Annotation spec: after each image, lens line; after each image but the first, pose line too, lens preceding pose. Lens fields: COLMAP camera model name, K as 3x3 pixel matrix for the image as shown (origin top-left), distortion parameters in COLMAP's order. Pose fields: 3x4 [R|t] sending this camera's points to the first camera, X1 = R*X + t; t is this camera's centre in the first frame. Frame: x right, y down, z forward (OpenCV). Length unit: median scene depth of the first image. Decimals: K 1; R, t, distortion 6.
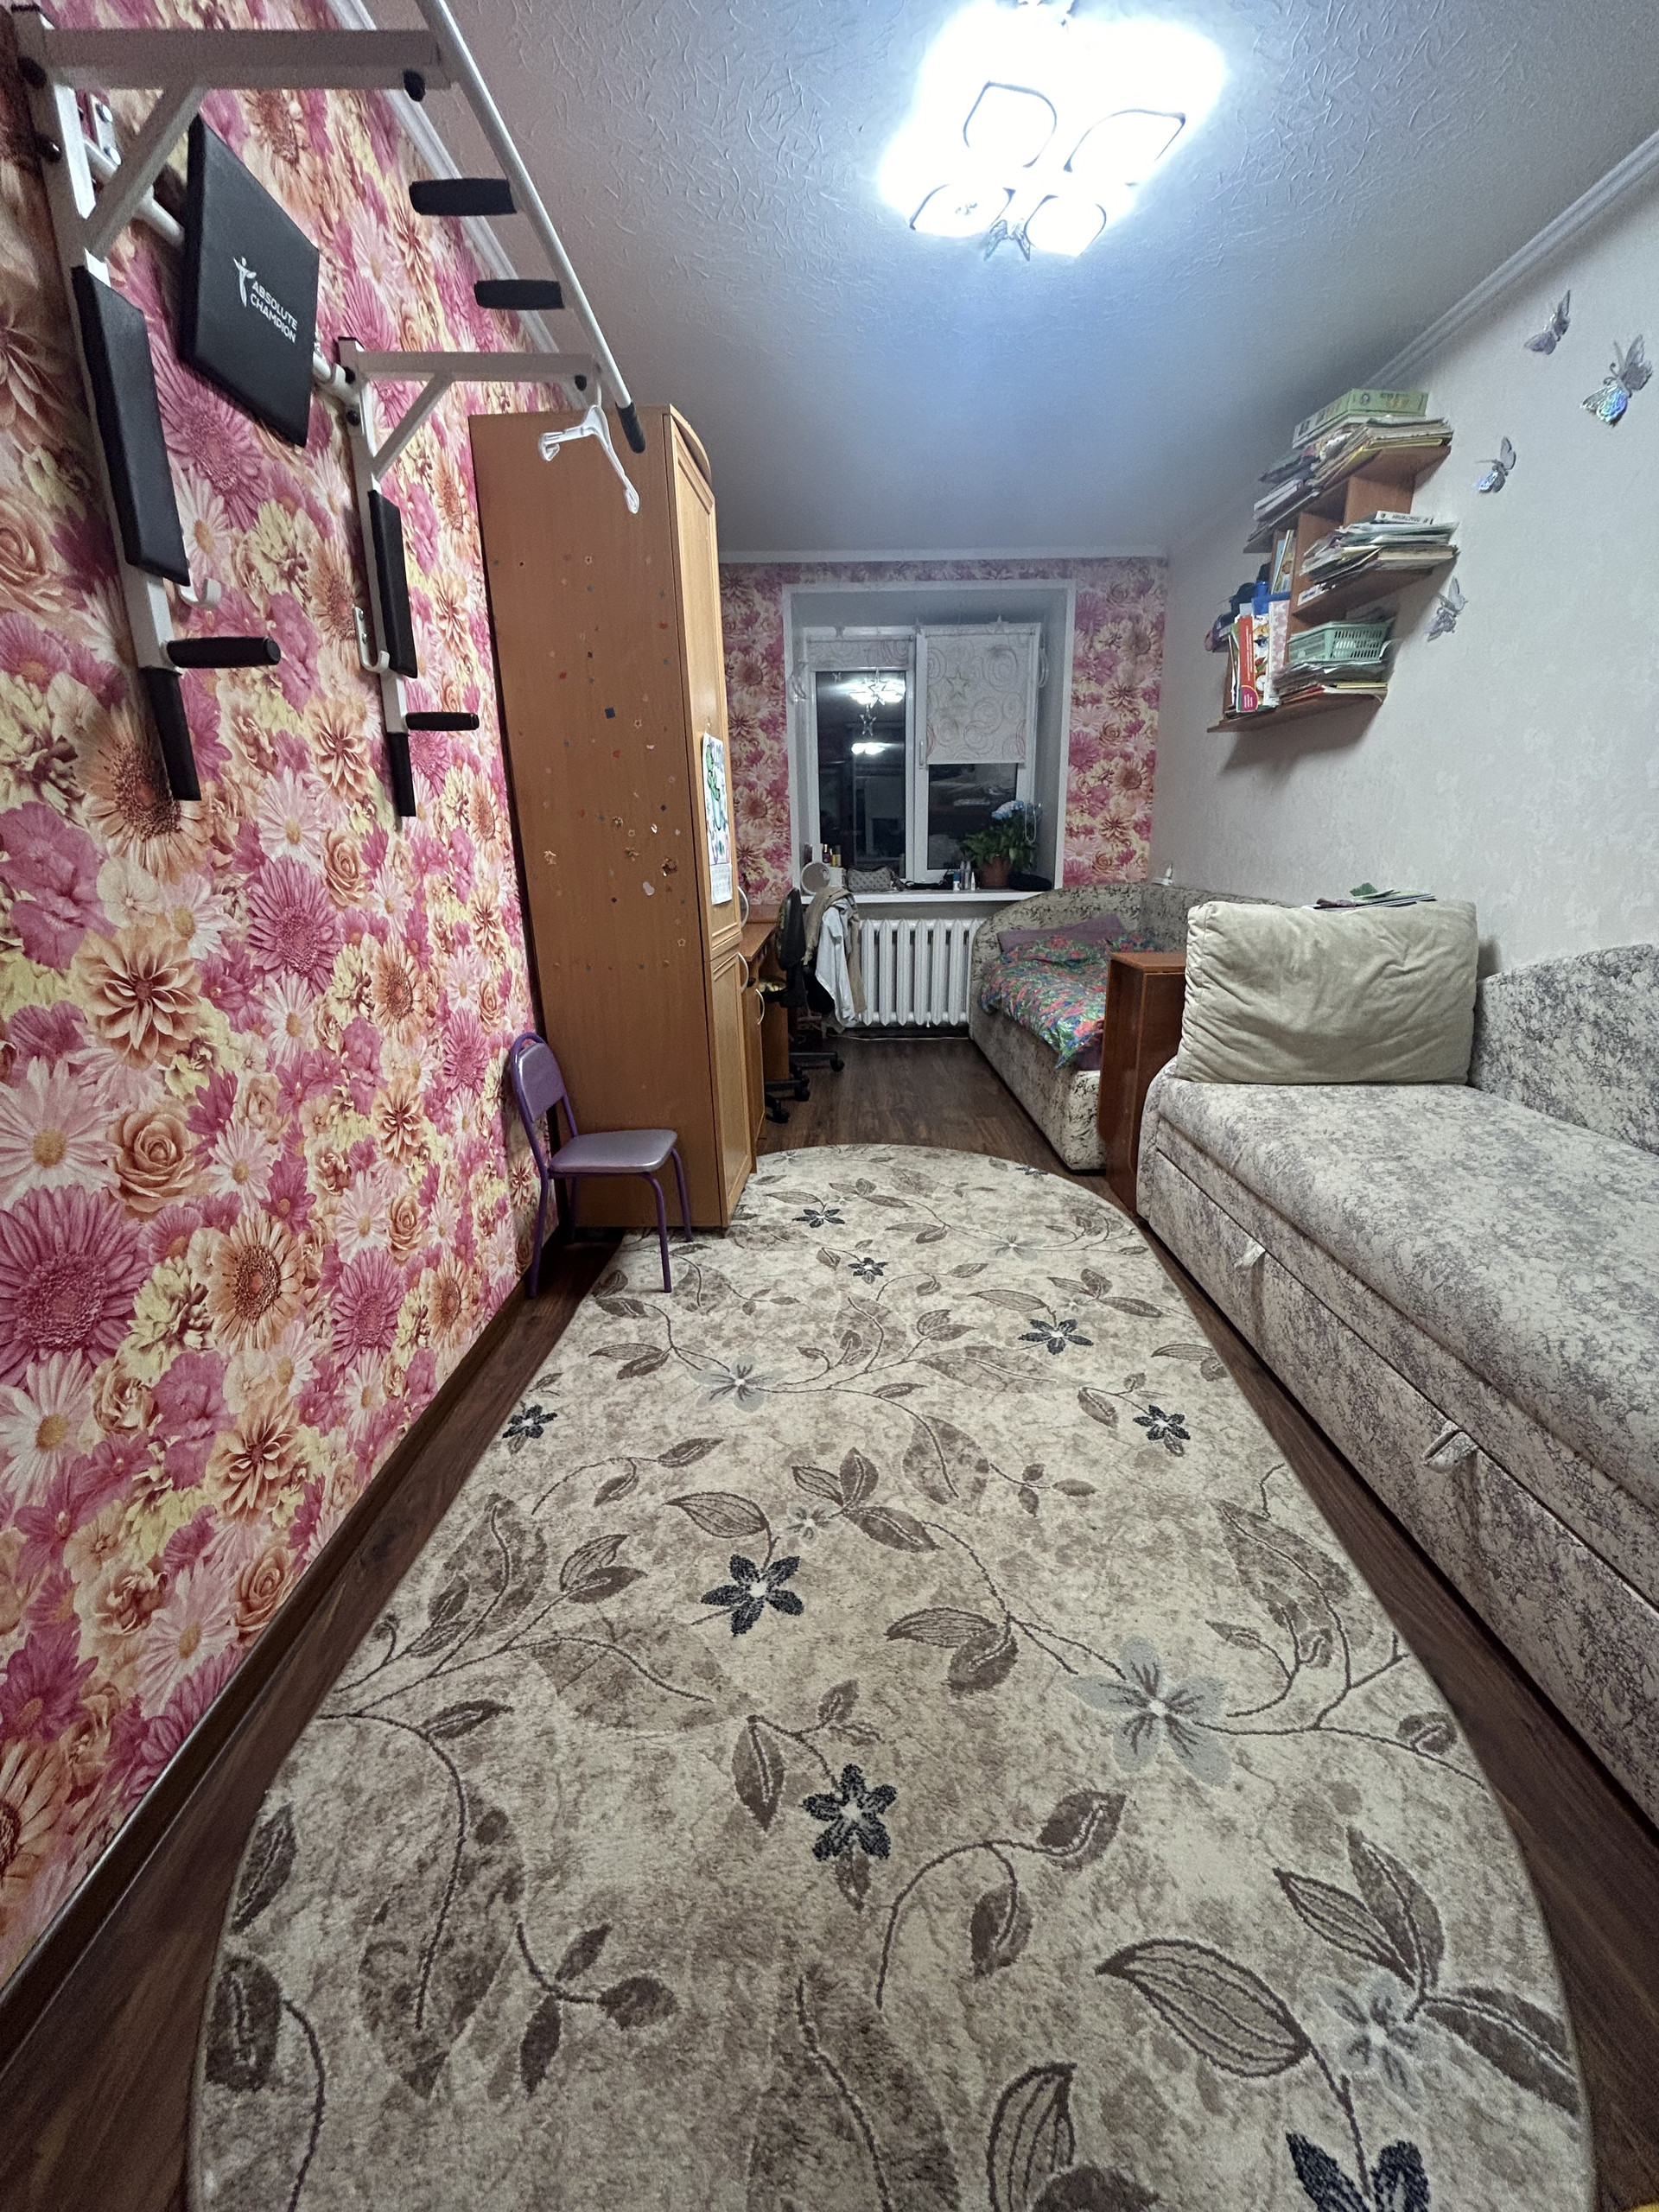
lens RADIAL K [[894.1, 0, 835.9], [0, 894.1, 1108.5], [0, 0, 1]] dist [-0.000830, 0.000493]
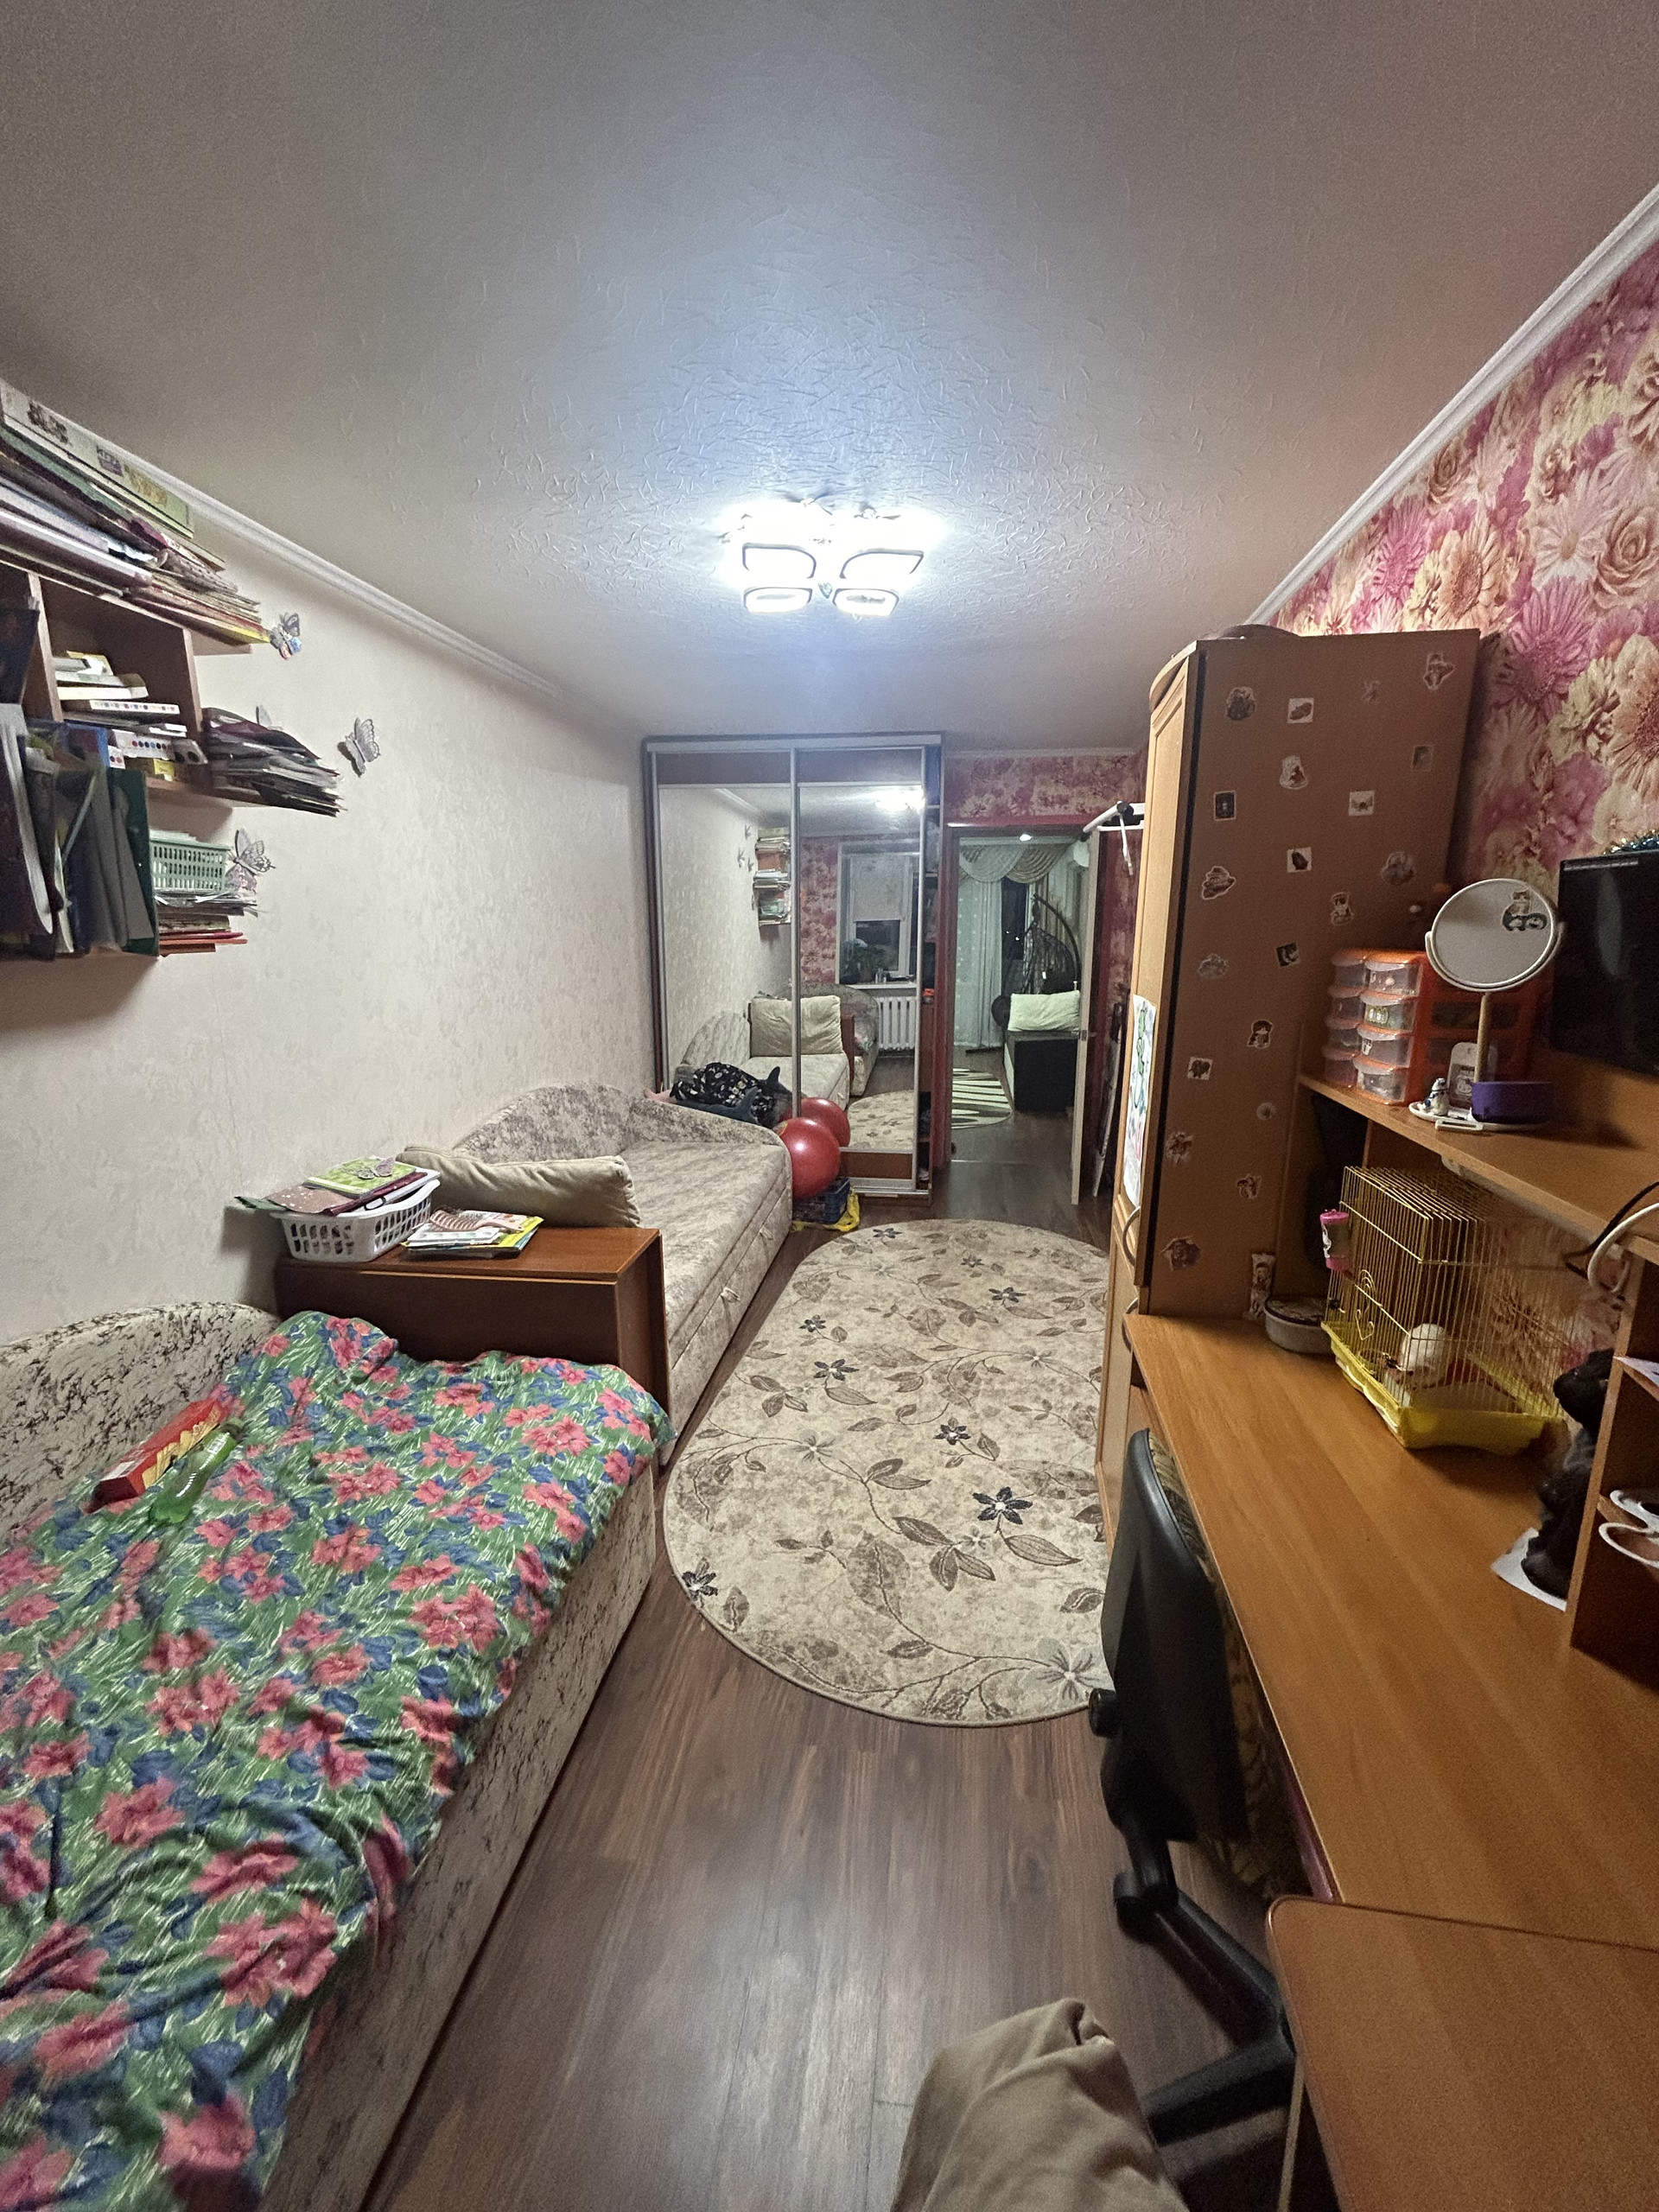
lens RADIAL K [[894.1, 0, 835.9], [0, 894.1, 1108.5], [0, 0, 1]] dist [-0.000830, 0.000493]
pose [[-0.989749, -0.012325, 0.142287, 0.028827], [0.057913, 0.876051, 0.478729, -0.815950], [-0.130551, 0.482062, -0.866356, 1.981937]]
